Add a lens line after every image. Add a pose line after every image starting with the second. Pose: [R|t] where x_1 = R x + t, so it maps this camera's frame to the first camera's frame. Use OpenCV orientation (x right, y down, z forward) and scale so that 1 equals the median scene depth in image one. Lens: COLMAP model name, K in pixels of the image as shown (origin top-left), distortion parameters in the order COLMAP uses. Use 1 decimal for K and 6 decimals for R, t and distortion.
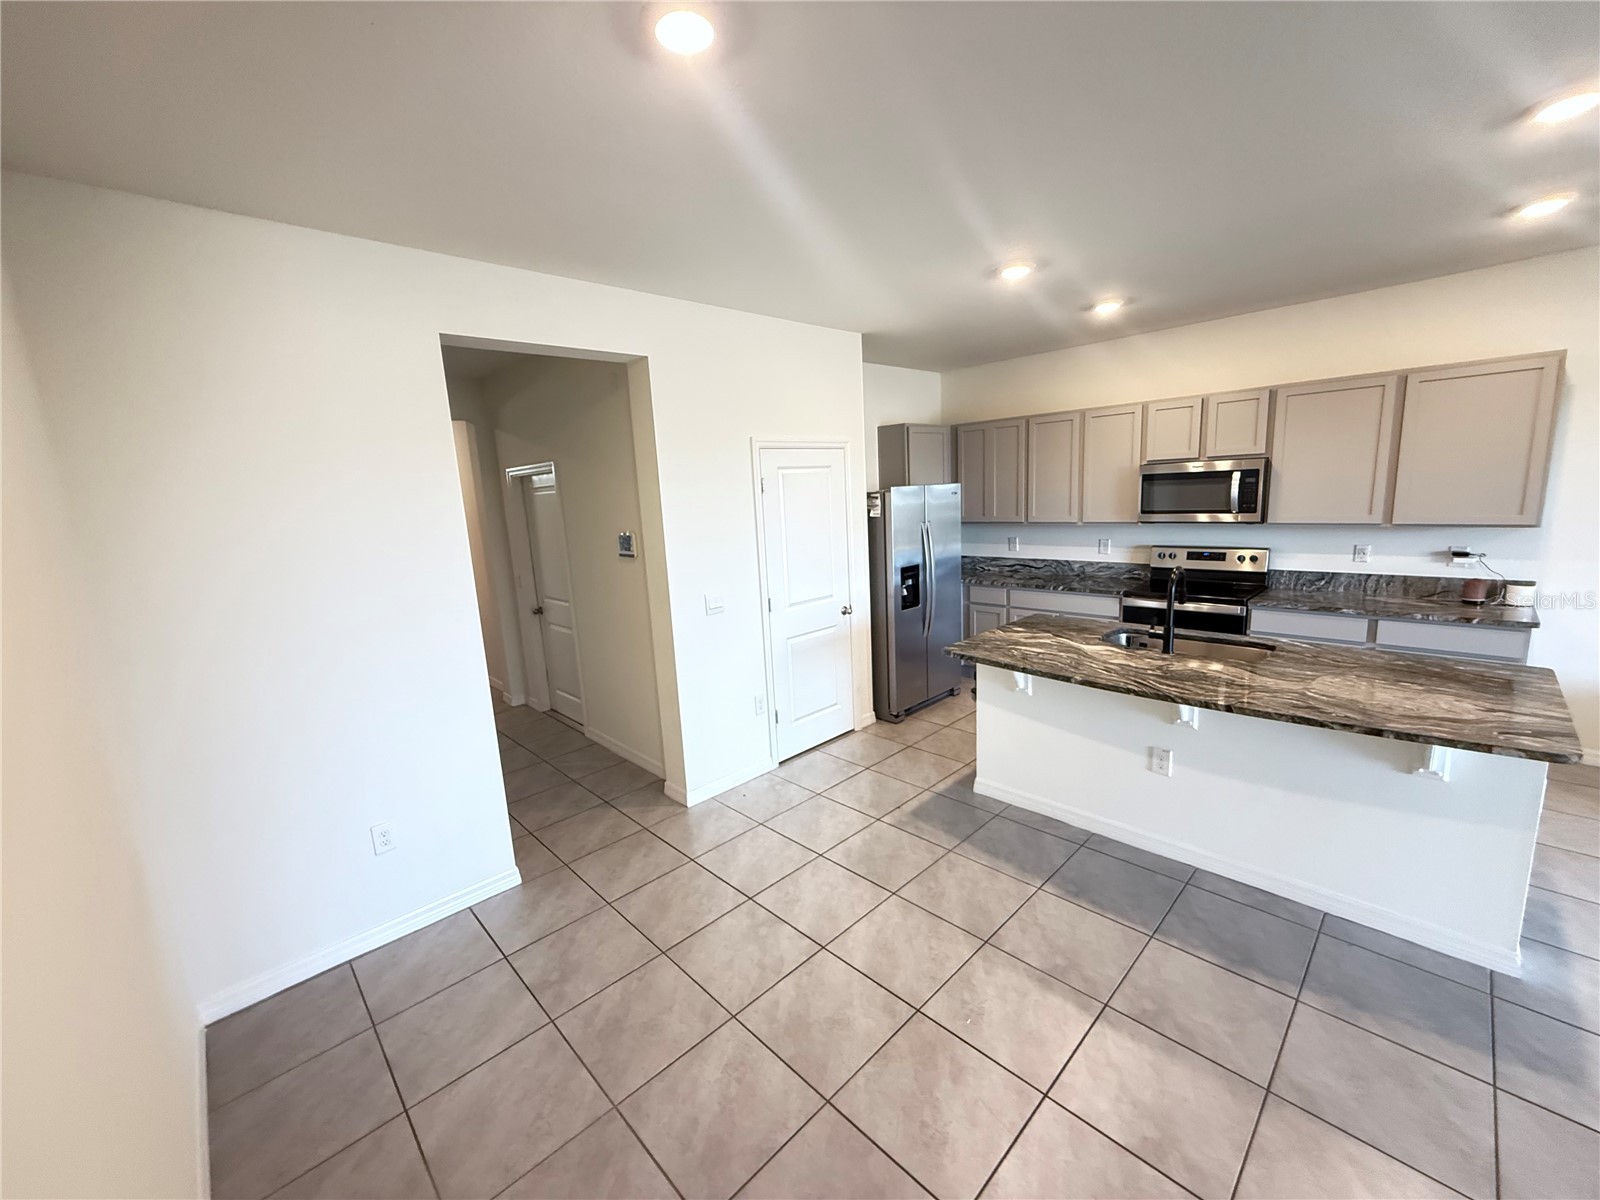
lens RADIAL K [[635.2, 0, 796.6], [0, 635.2, 594.1], [0, 0, 1]] dist [-0.000343, 0.000063]
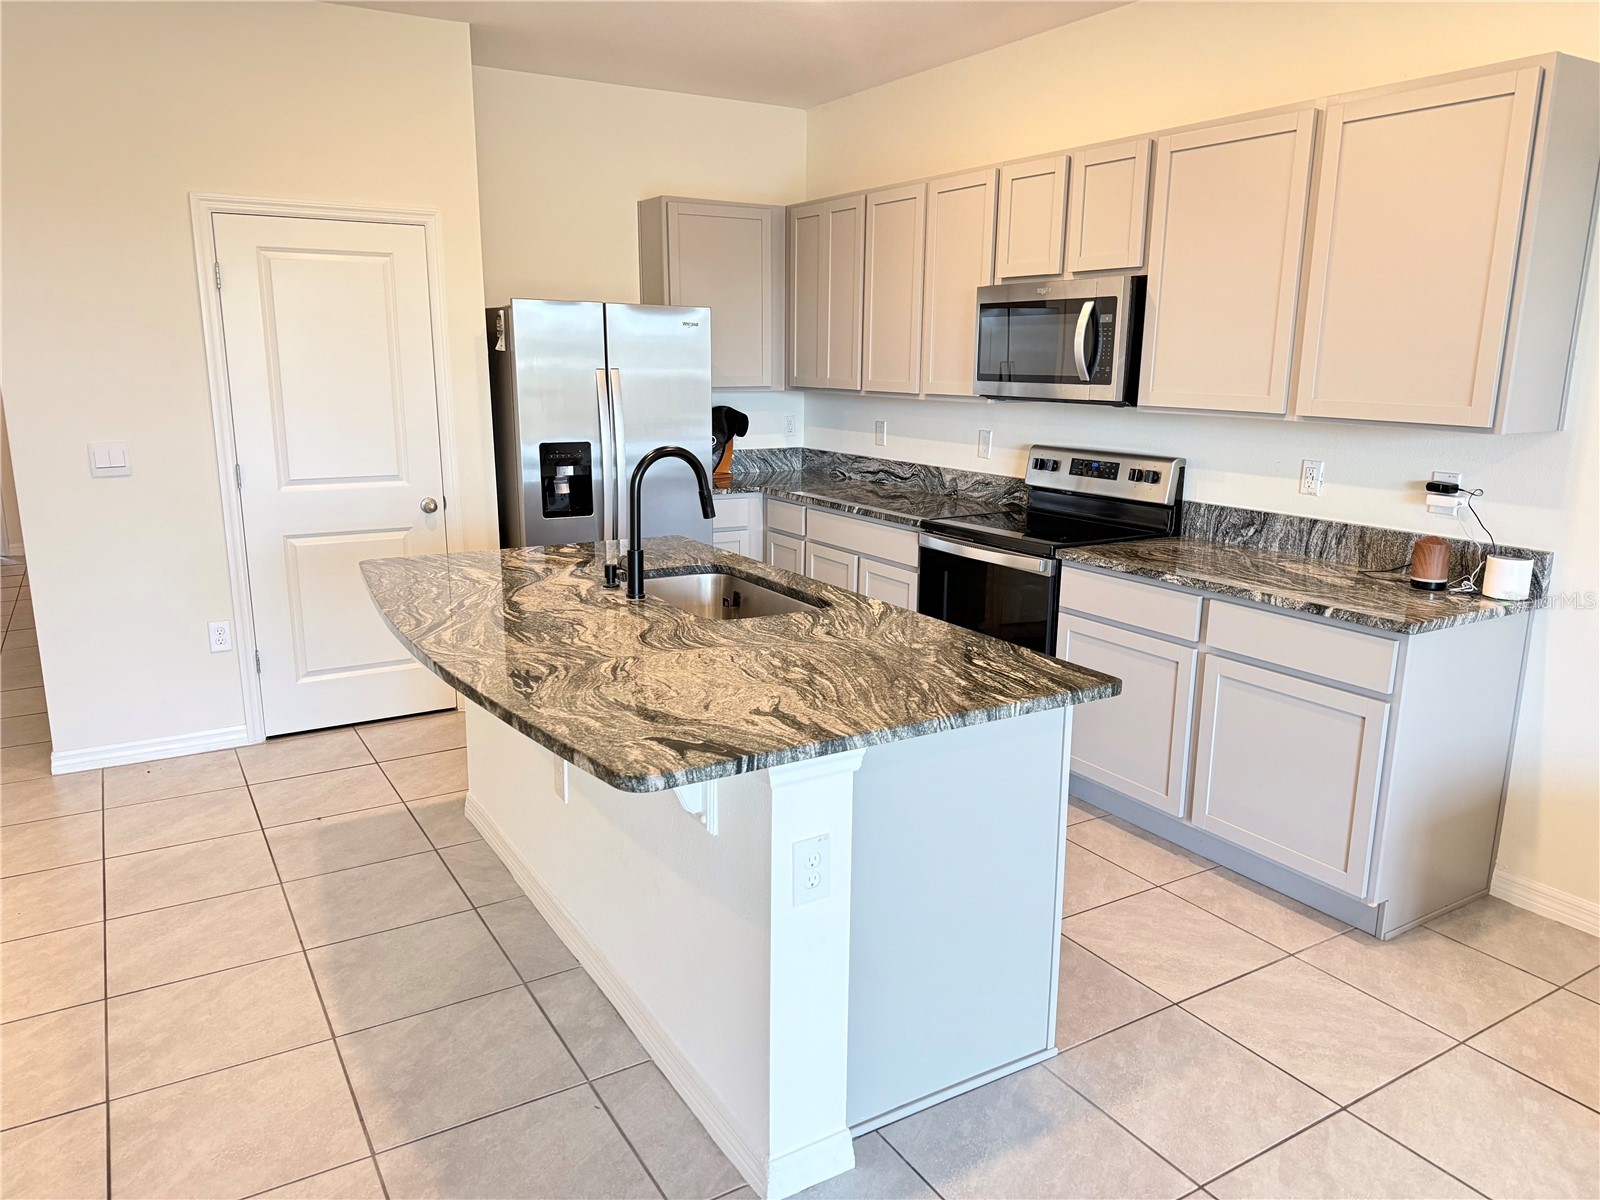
lens RADIAL K [[1119.1, 0, 802.6], [0, 1119.1, 601.6], [0, 0, 1]] dist [0.017649, -0.000391]
pose [[0.974650, 0.105792, -0.197144, 0.891402], [-0.094473, 0.993338, 0.065988, 0.016606], [0.202811, -0.045691, 0.978151, 0.056688]]
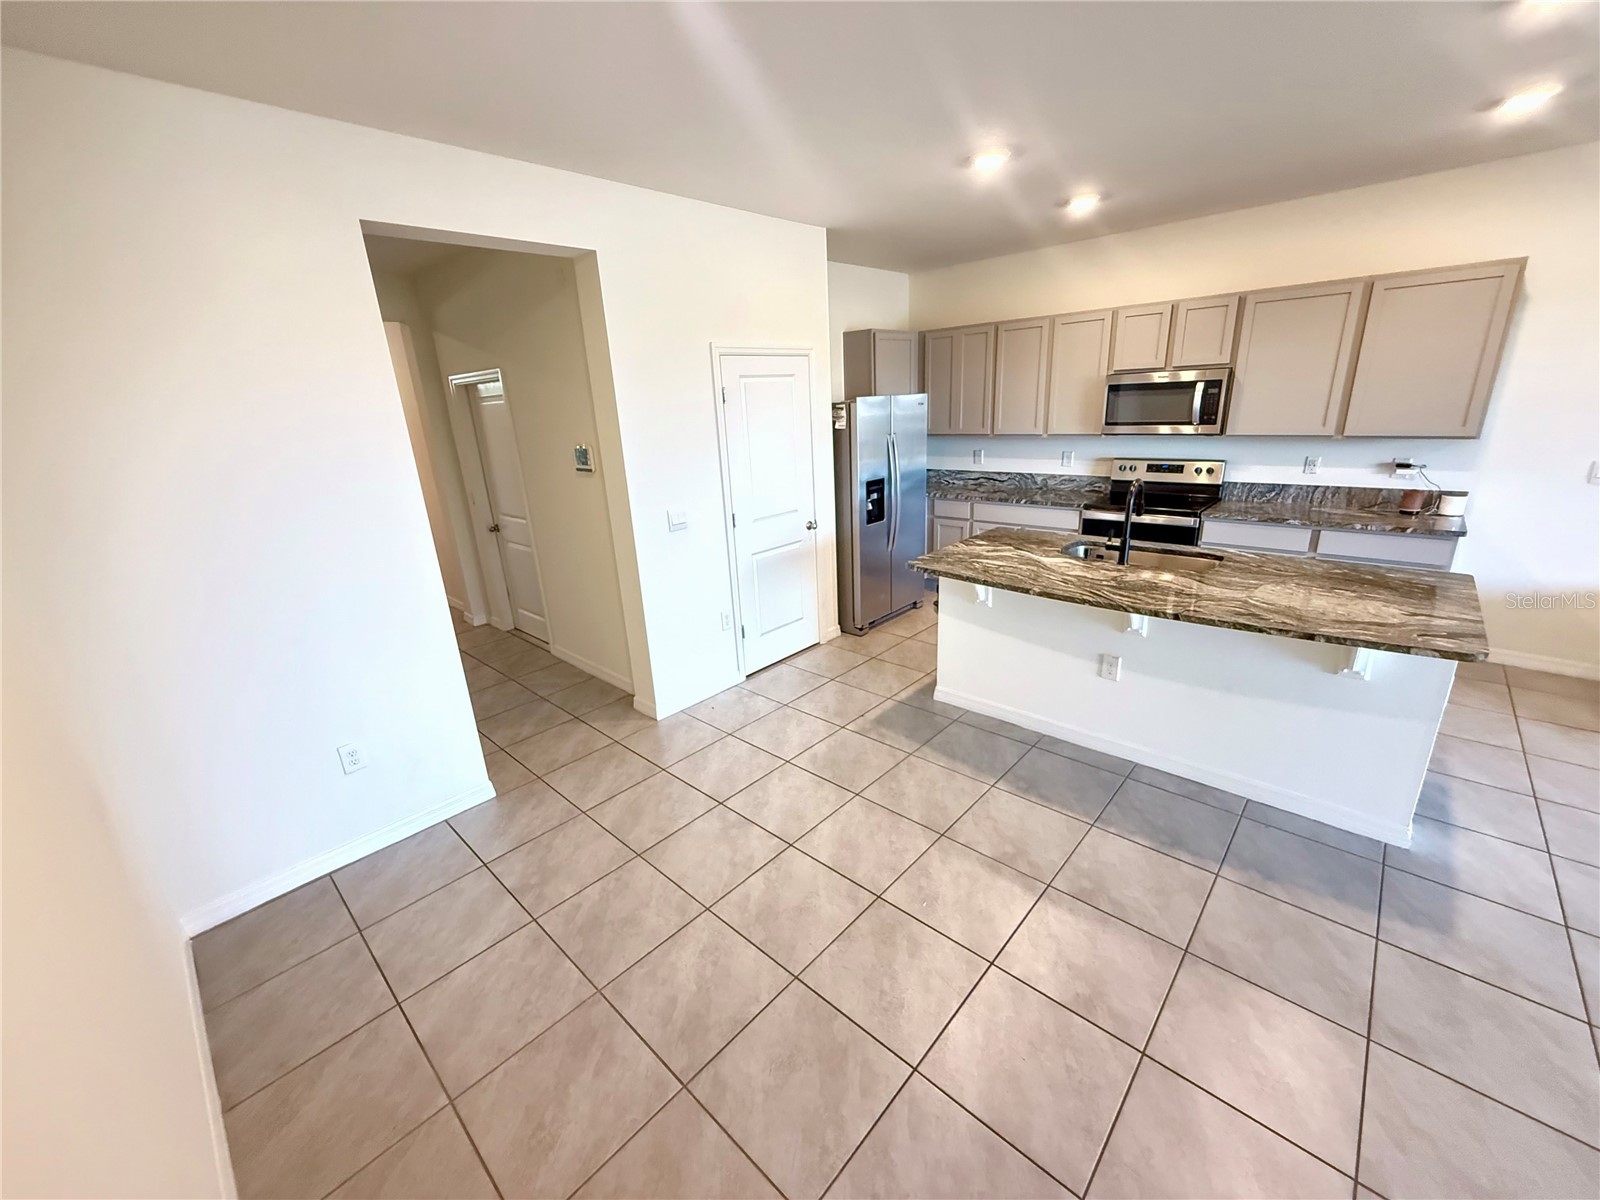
lens RADIAL K [[635.2, 0, 796.6], [0, 635.2, 594.1], [0, 0, 1]] dist [-0.000343, 0.000063]
pose [[0.998461, -0.014485, 0.053542, 0.000652], [0.007226, 0.991040, 0.133366, -0.000671], [-0.054995, -0.132774, 0.989619, 0.003763]]
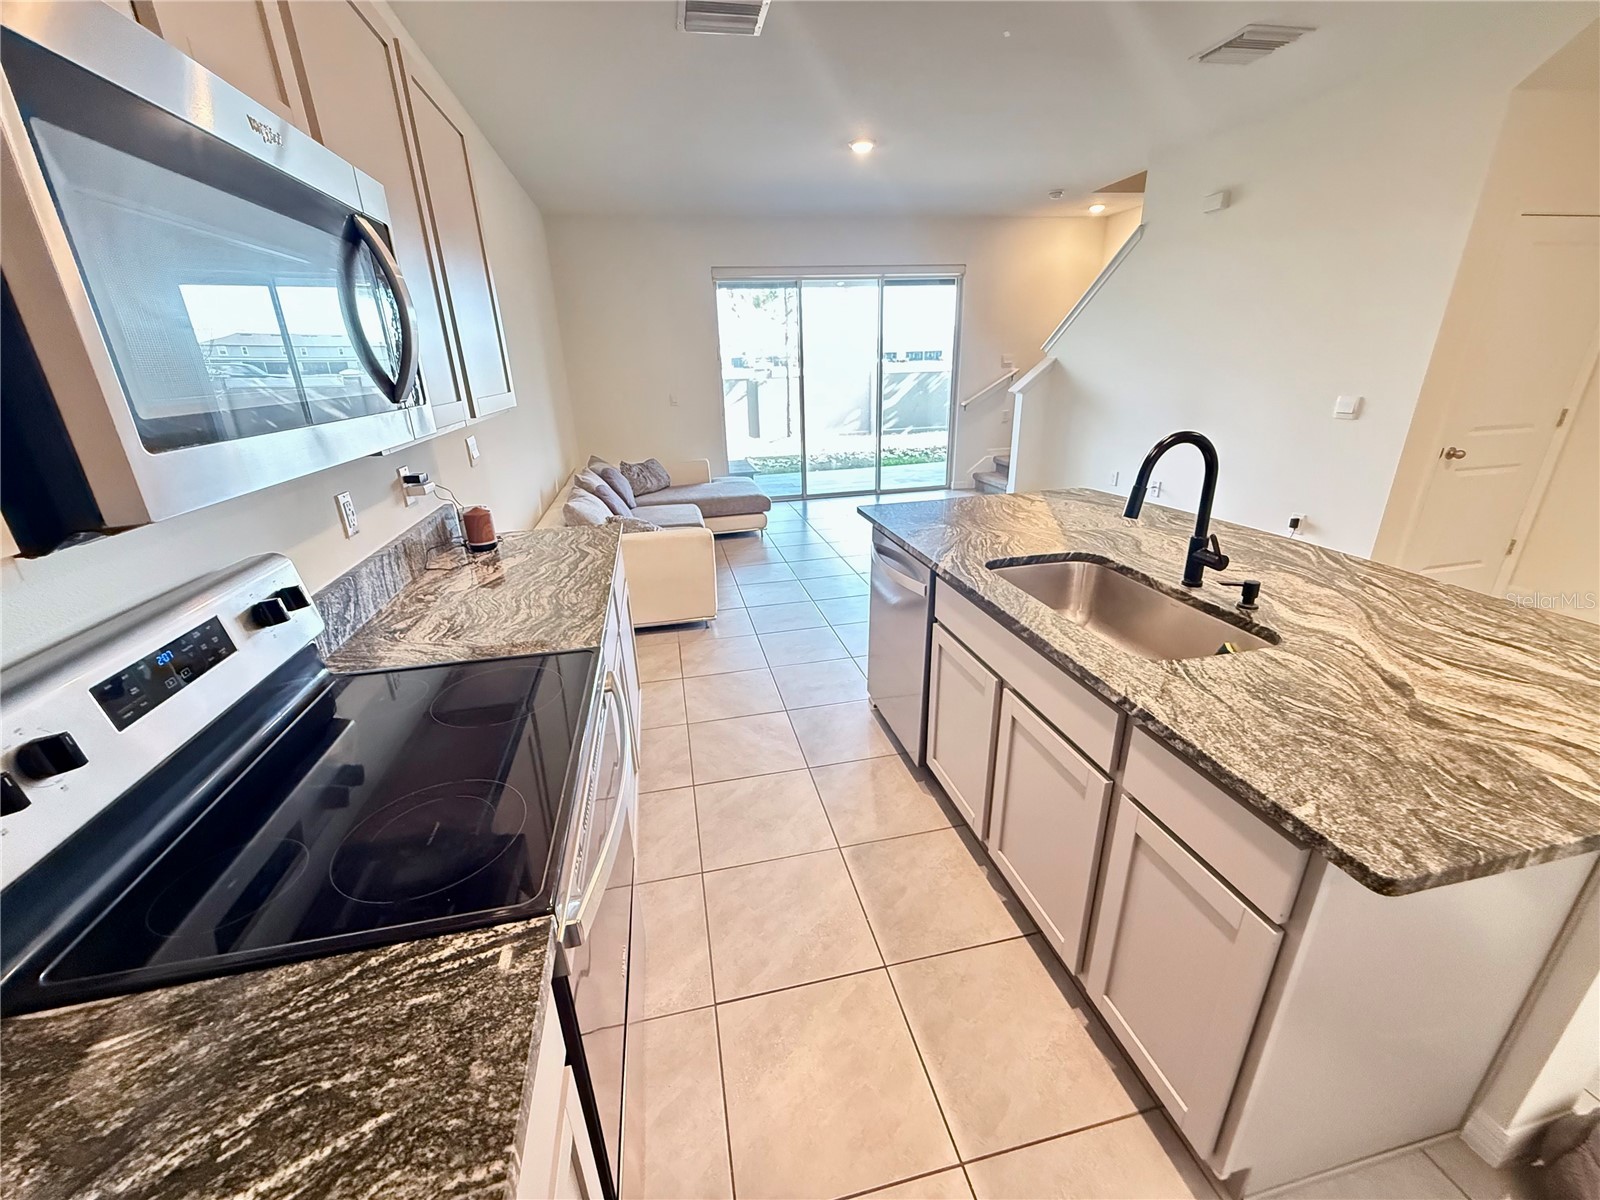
lens RADIAL K [[635.2, 0, 796.6], [0, 635.2, 594.1], [0, 0, 1]] dist [-0.000343, 0.000063]
pose [[-0.845673, -0.111843, 0.521851, 0.563166], [0.164397, 0.875662, 0.454081, -0.202361], [-0.507751, 0.469794, -0.722137, 1.526290]]
